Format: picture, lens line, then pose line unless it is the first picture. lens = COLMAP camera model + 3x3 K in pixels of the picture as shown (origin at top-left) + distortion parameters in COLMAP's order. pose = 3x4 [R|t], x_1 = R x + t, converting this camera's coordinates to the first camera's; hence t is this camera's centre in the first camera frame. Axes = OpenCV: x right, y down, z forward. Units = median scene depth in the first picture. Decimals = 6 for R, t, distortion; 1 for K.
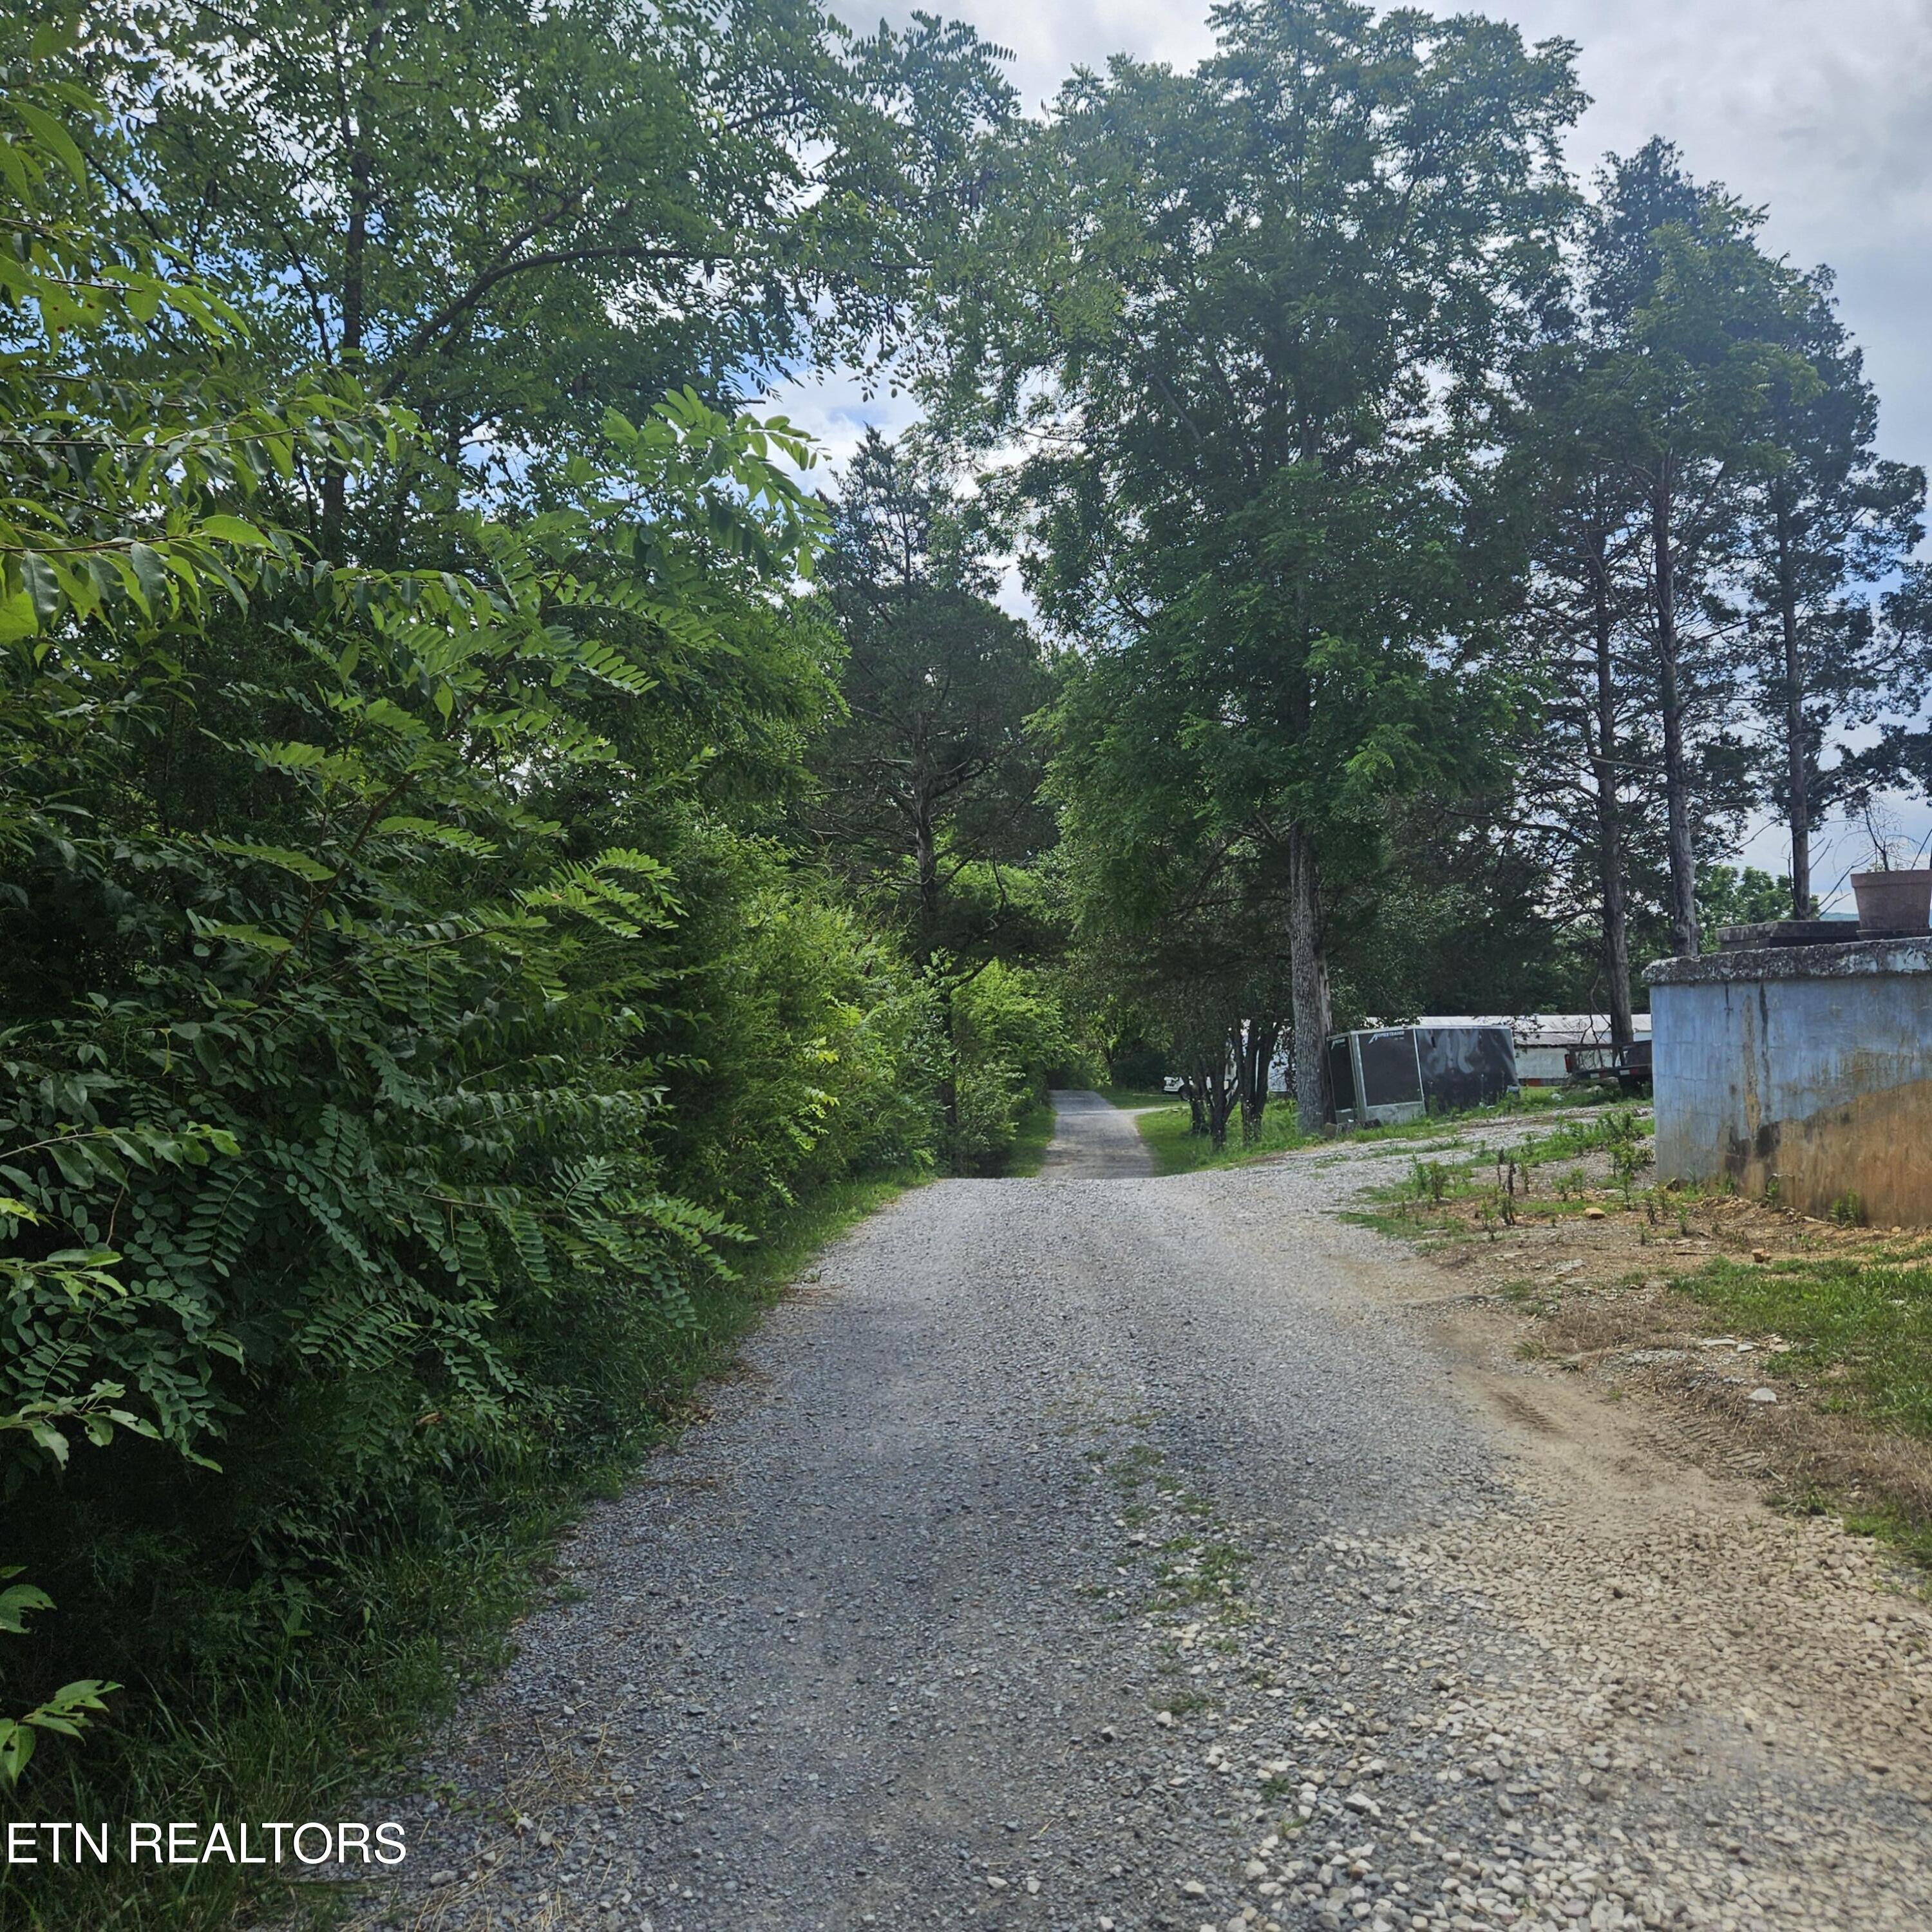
lens RADIAL K [[1687.9, 0, 959.2], [0, 1687.9, 994.7], [0, 0, 1]] dist [0.040481, -0.008233]
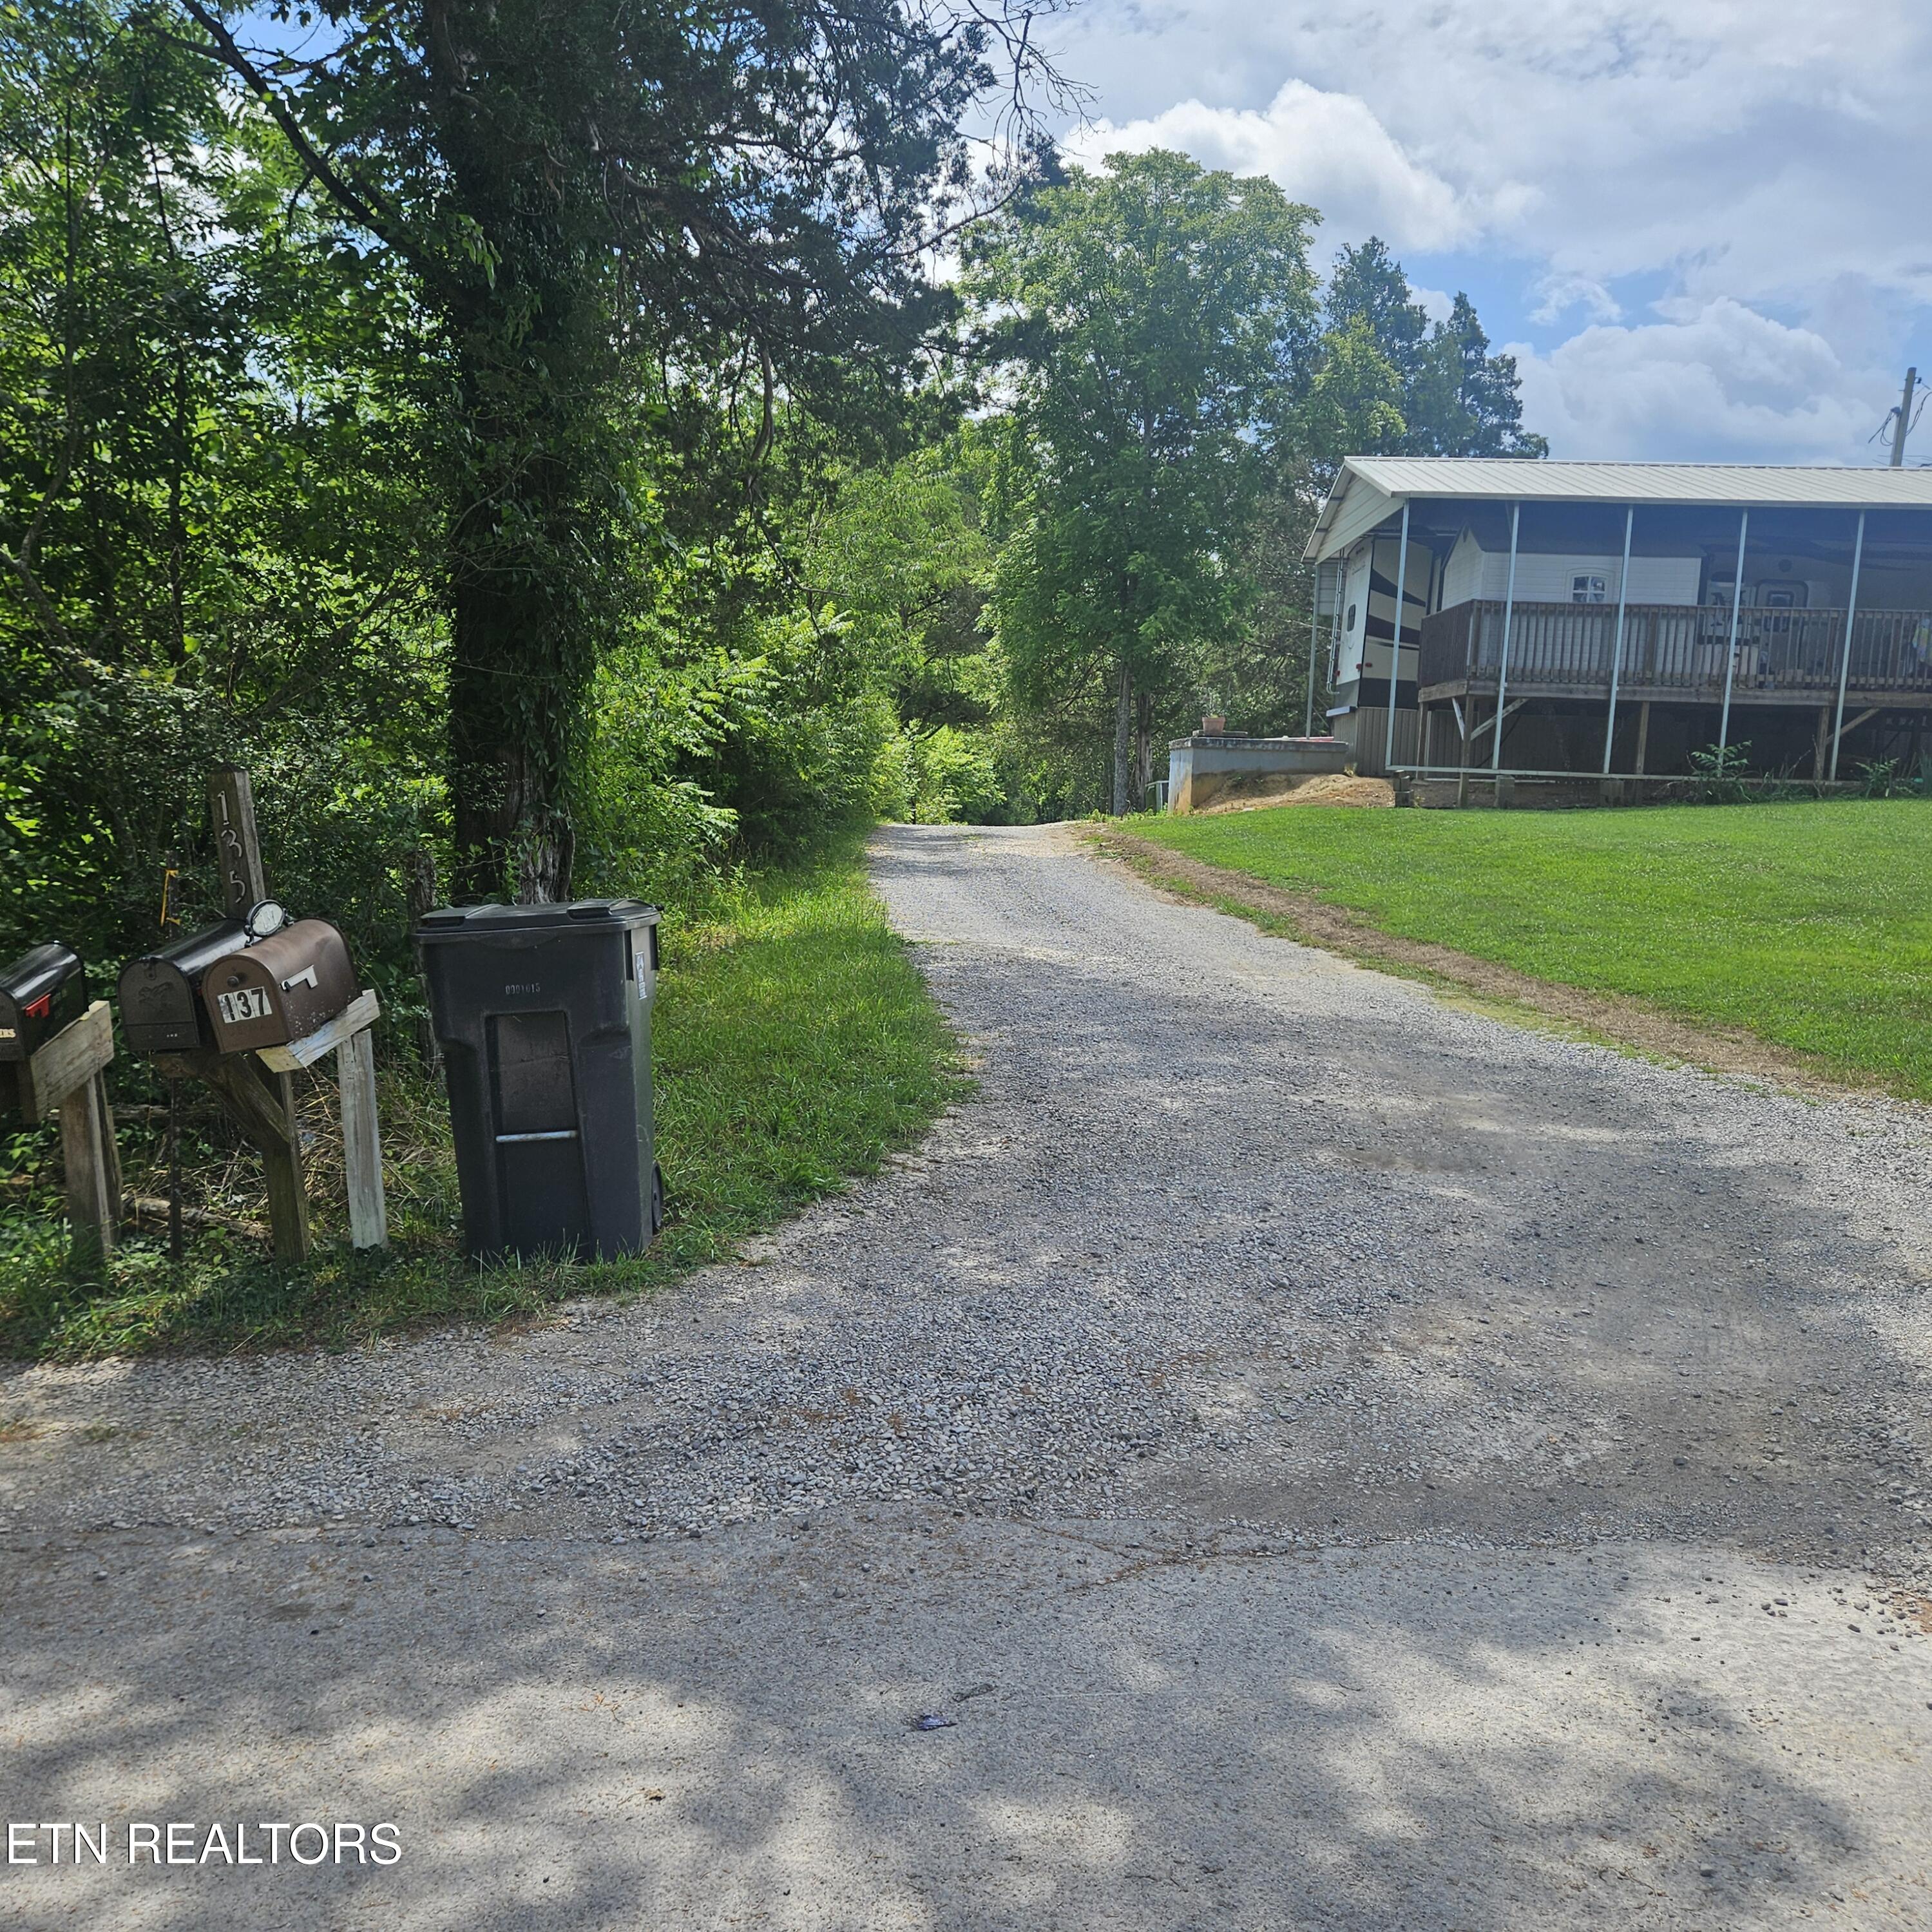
lens RADIAL K [[1687.9, 0, 959.2], [0, 1687.9, 994.7], [0, 0, 1]] dist [0.040481, -0.008233]
pose [[0.998184, 0.047633, 0.036863, -0.013864], [-0.052296, 0.989036, 0.138101, 0.011384], [-0.029880, -0.139779, 0.989732, -0.663162]]
